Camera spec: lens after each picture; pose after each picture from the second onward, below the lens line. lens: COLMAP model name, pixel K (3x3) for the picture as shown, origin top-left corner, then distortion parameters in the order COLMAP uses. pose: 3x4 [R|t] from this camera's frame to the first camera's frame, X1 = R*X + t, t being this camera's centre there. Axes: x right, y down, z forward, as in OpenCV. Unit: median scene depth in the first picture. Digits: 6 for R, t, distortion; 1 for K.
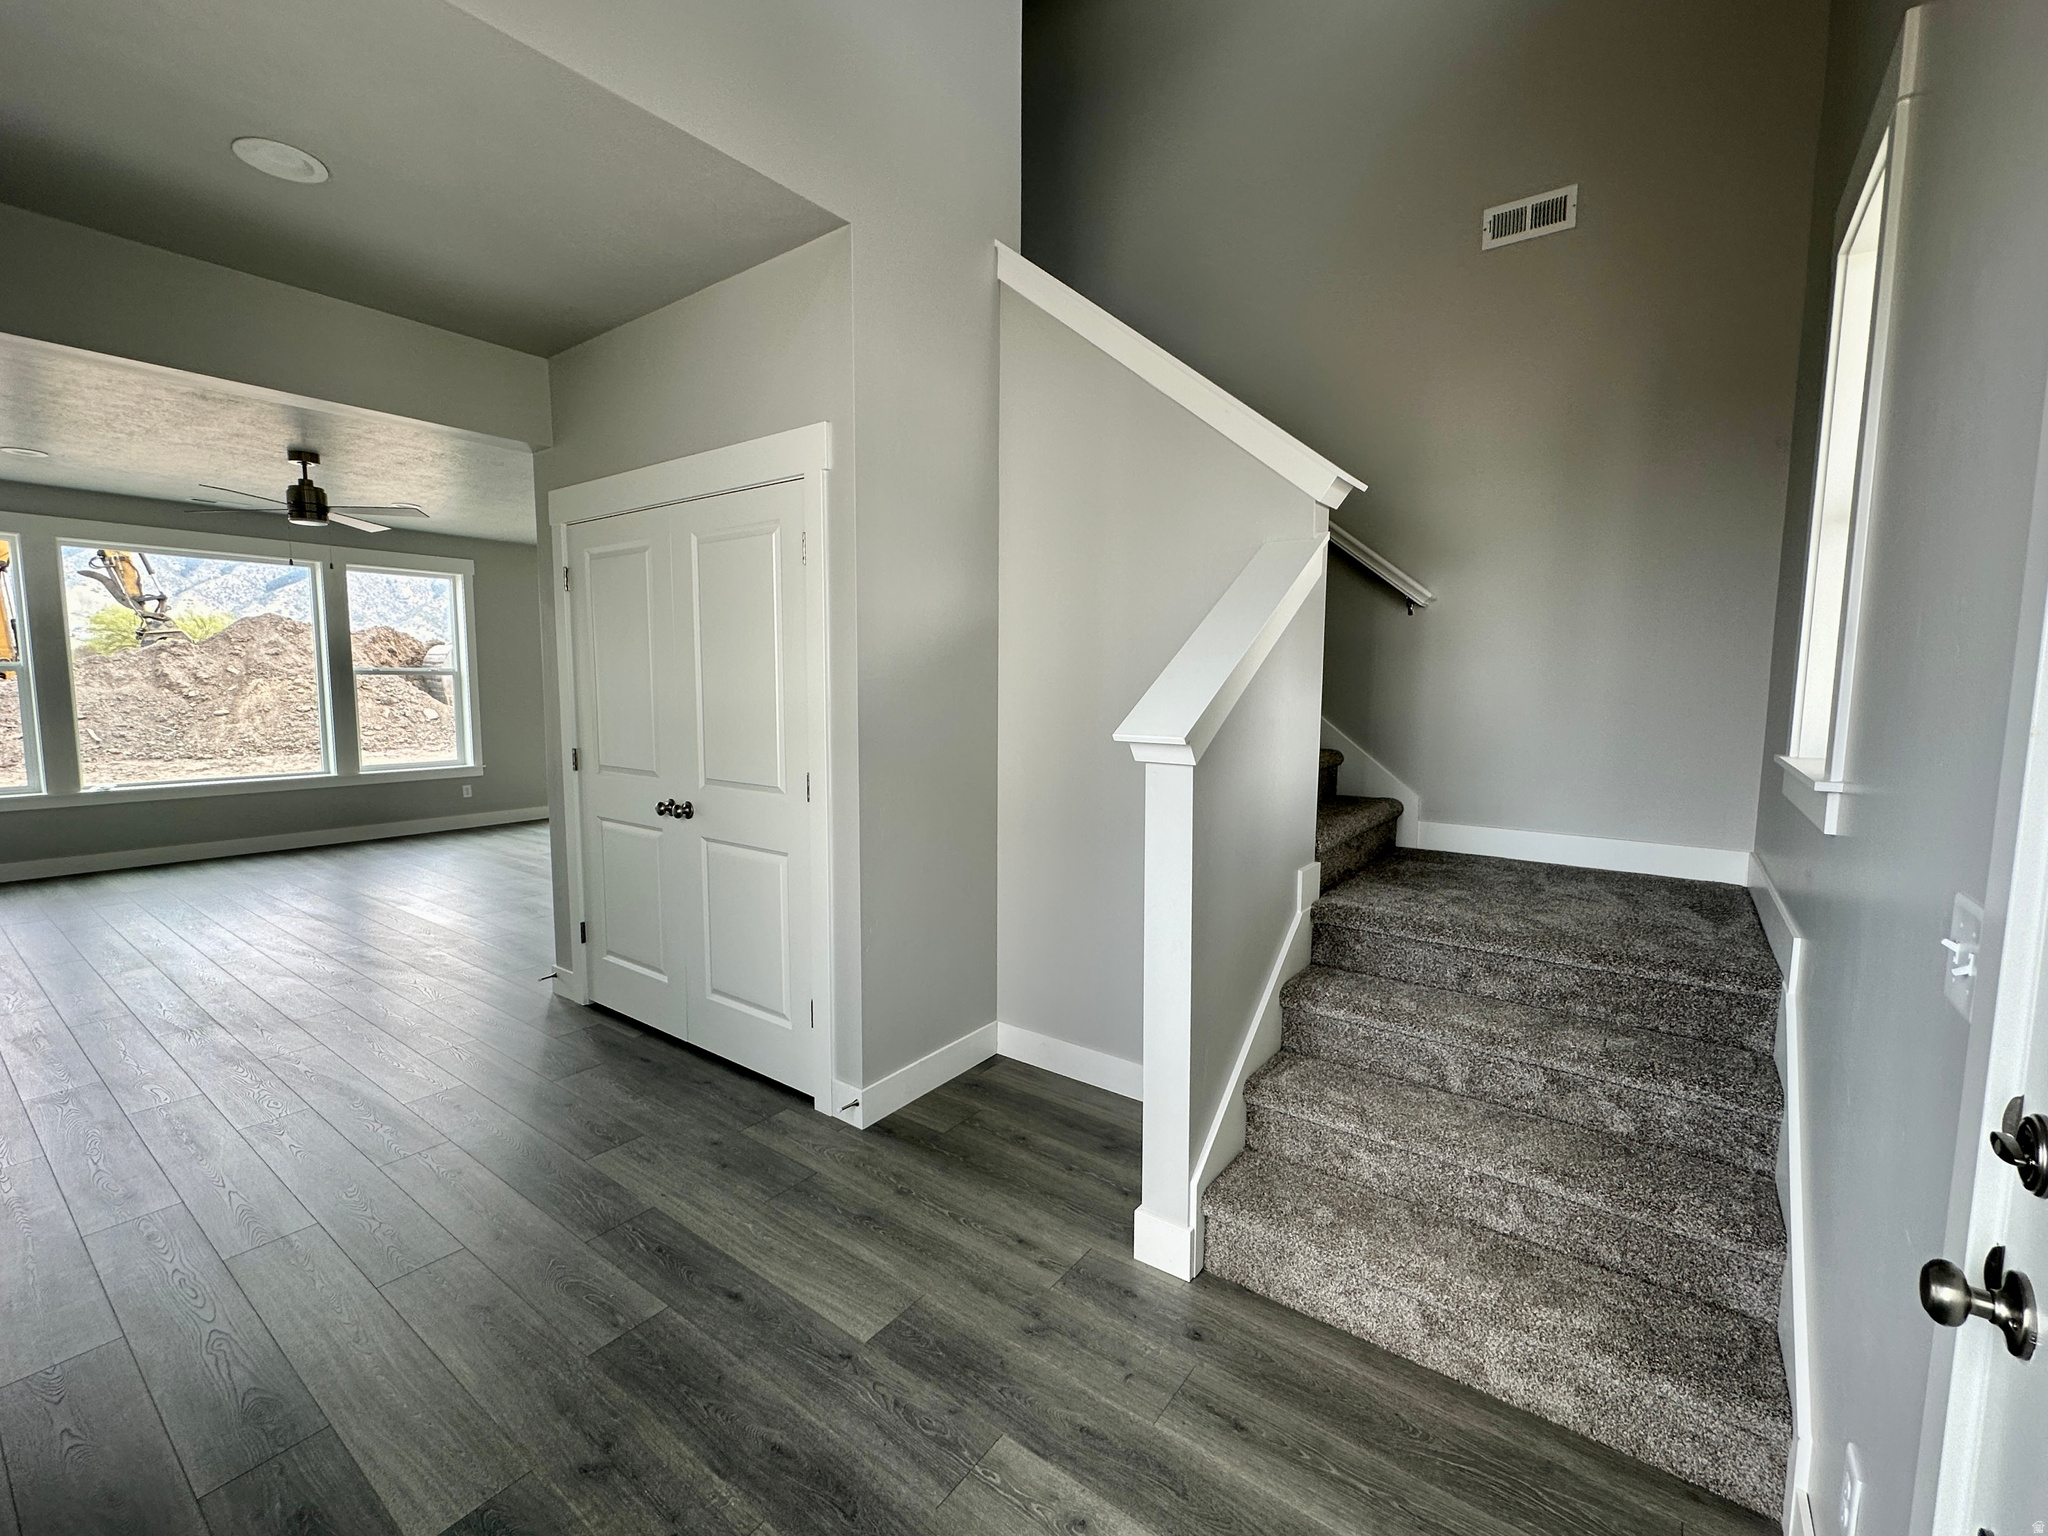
lens RADIAL K [[874.5, 0, 1022.0], [0, 874.5, 766.6], [0, 0, 1]] dist [0.000124, 0.000240]
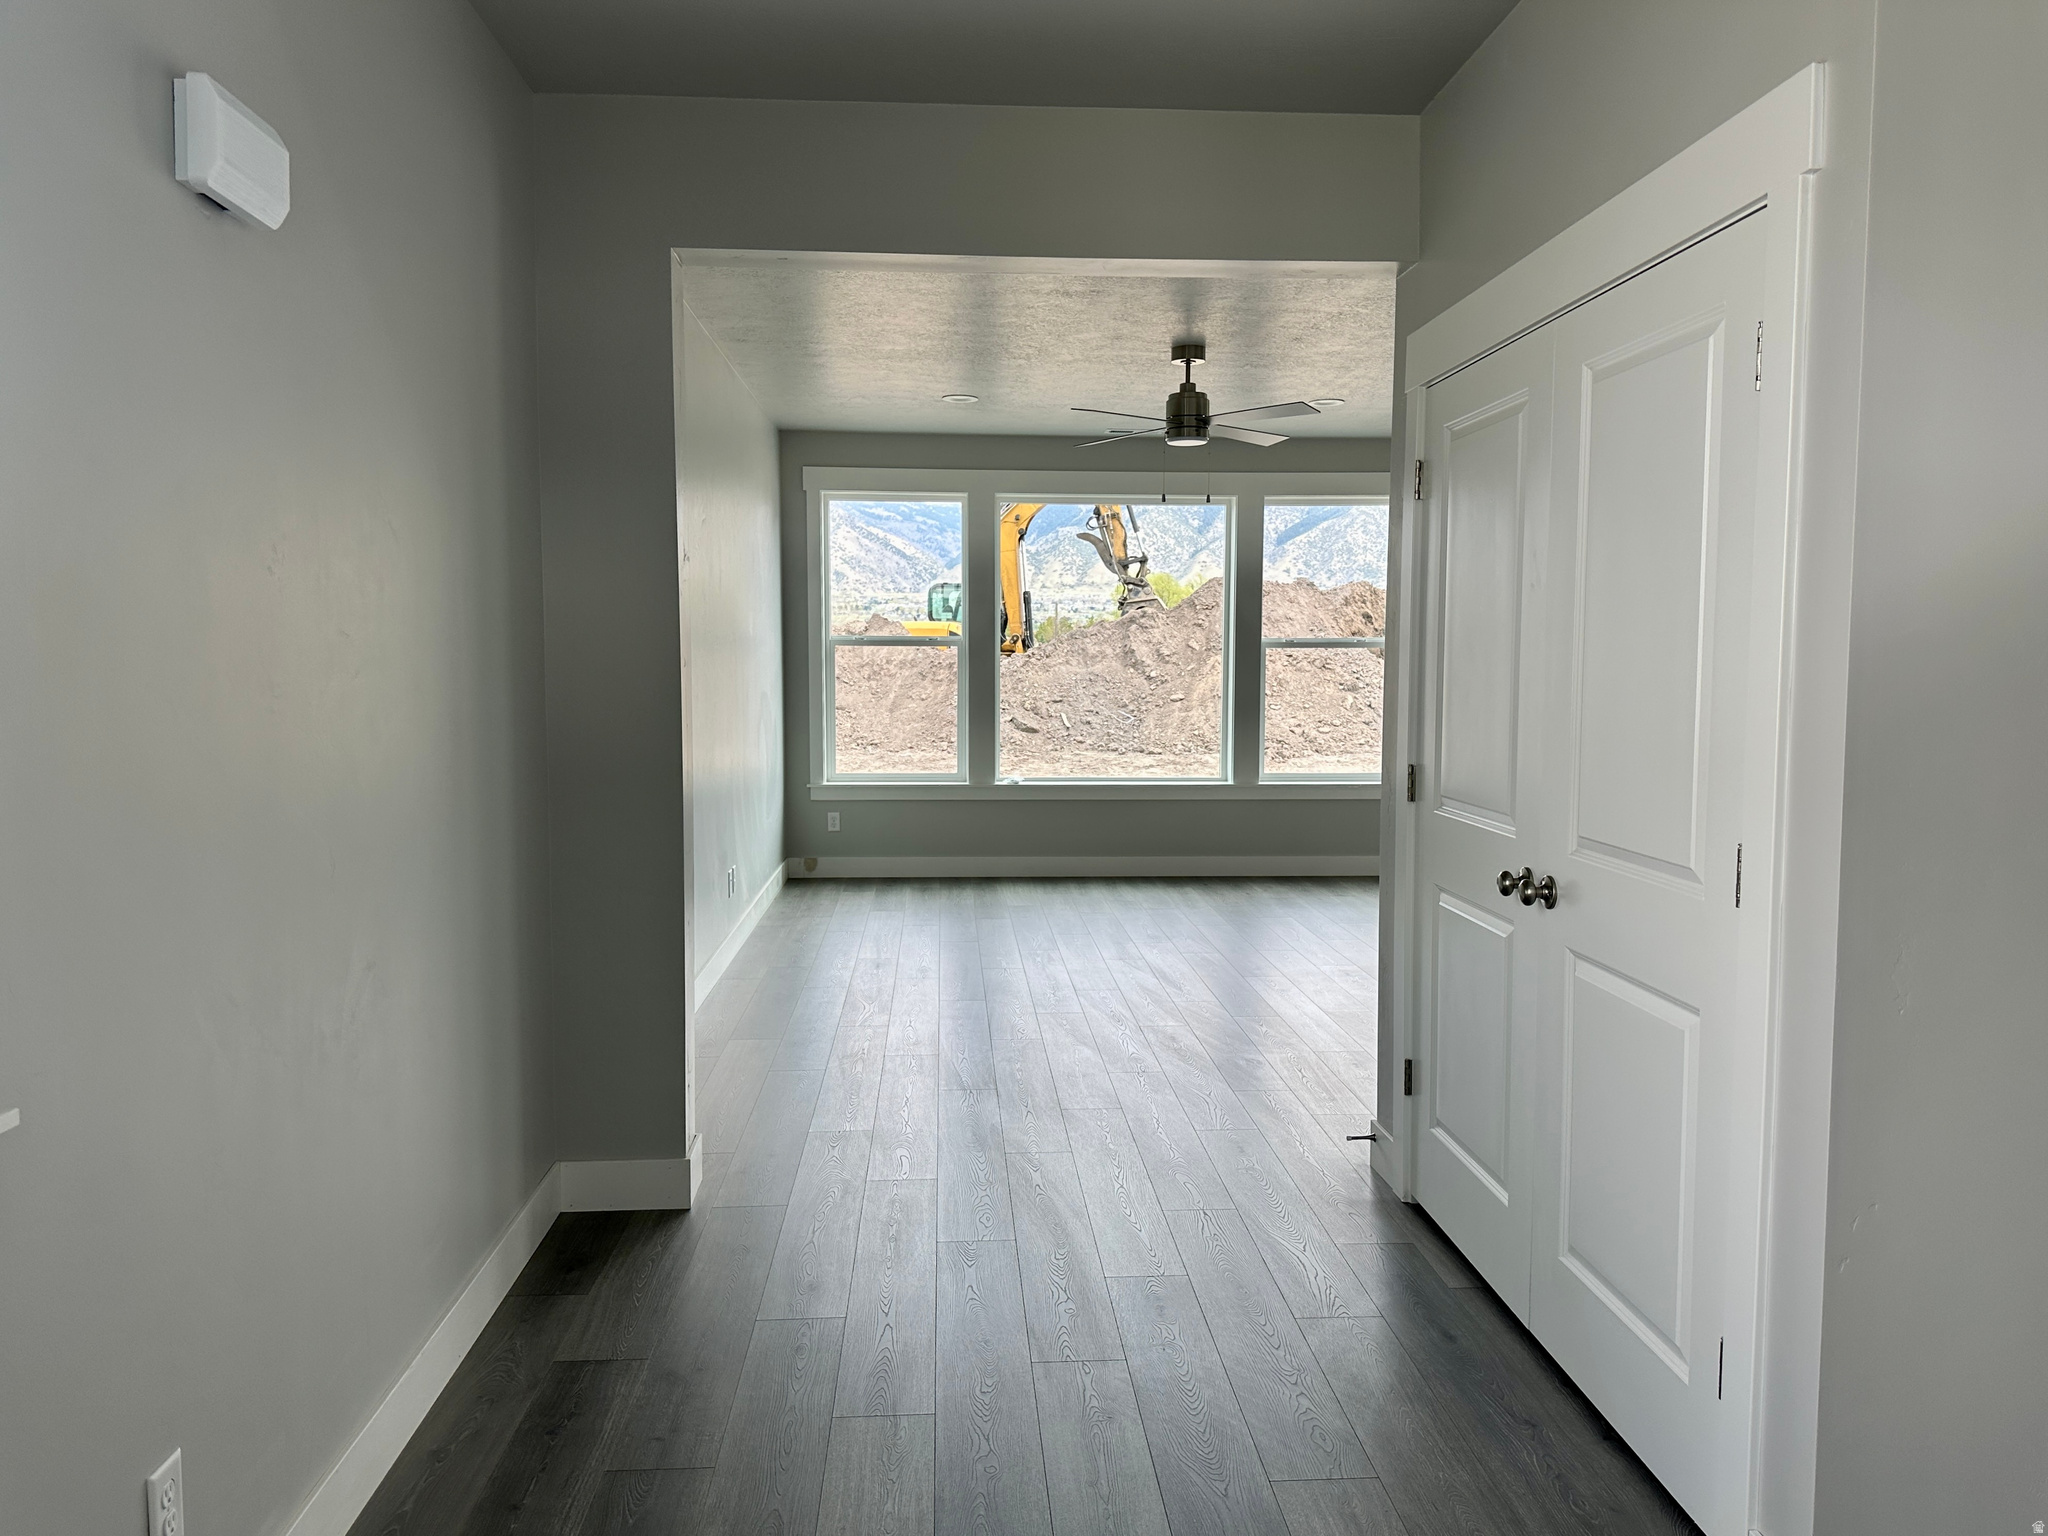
lens RADIAL K [[1450.7, 0, 1052.2], [0, 1450.7, 763.3], [0, 0, 1]] dist [0.079527, -0.020237]
pose [[0.655534, 0.053694, -0.753254, 0.035725], [-0.073313, 0.997282, 0.007287, -0.005136], [0.751598, 0.050446, 0.657689, 0.075918]]
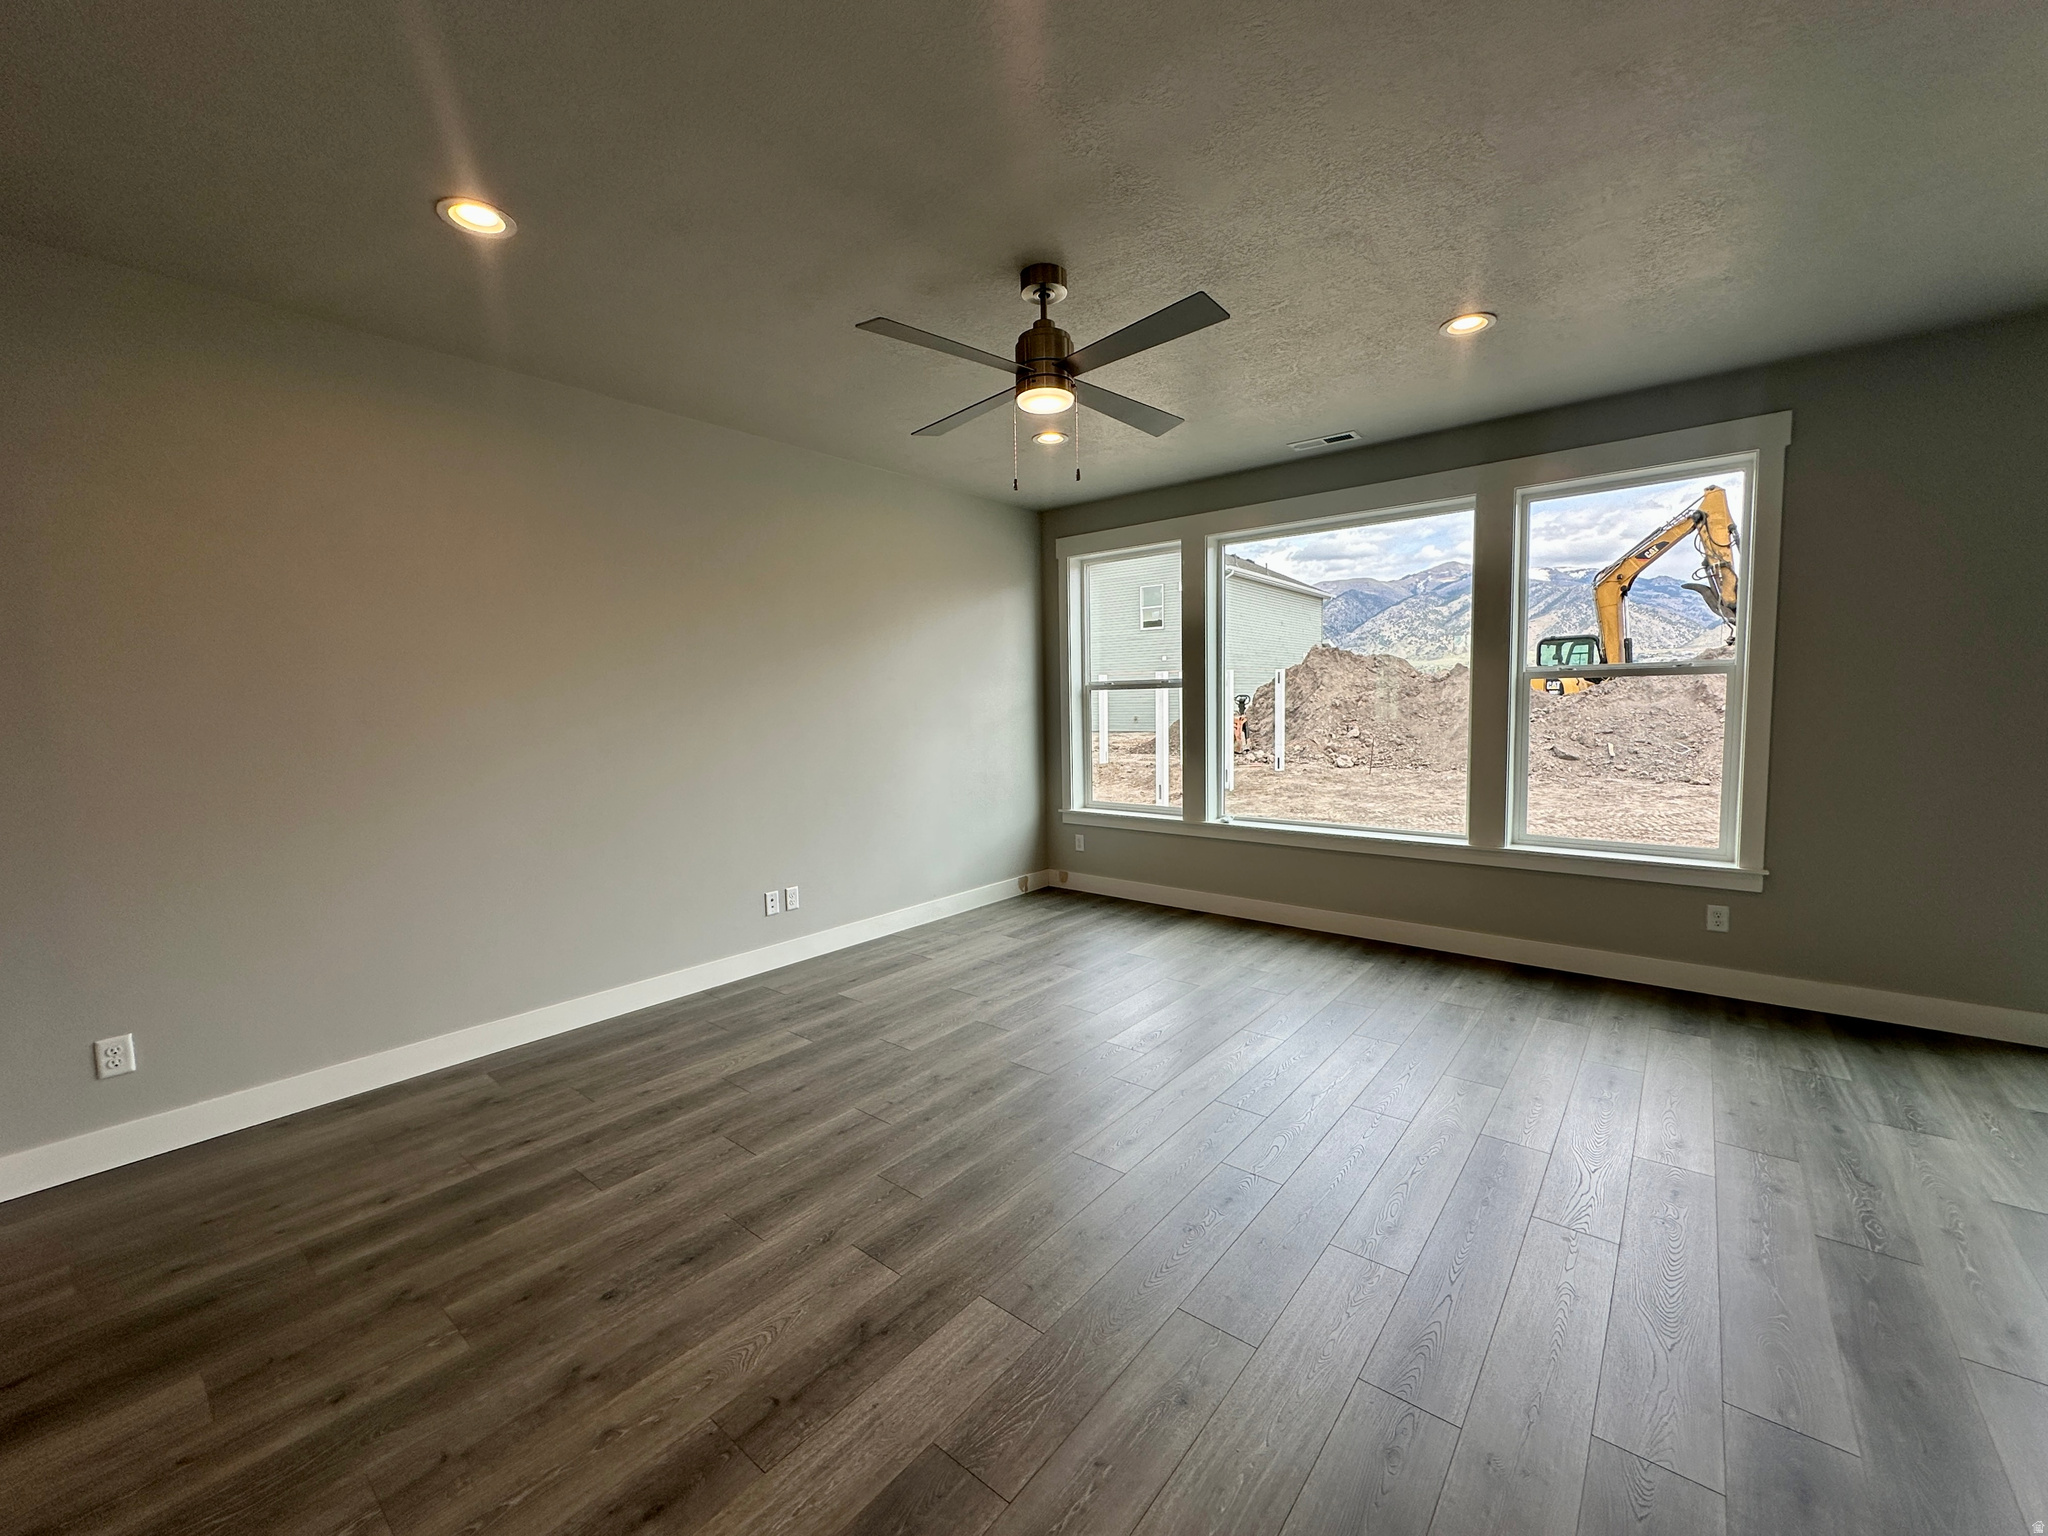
lens RADIAL K [[827.9, 0, 1017.8], [0, 827.9, 761.0], [0, 0, 1]] dist [0.000234, 0.000113]
pose [[-0.049385, 0.064050, -0.996724, -0.190933], [-0.079582, 0.994516, 0.067852, -0.059995], [0.995604, 0.082673, -0.044017, 0.681866]]
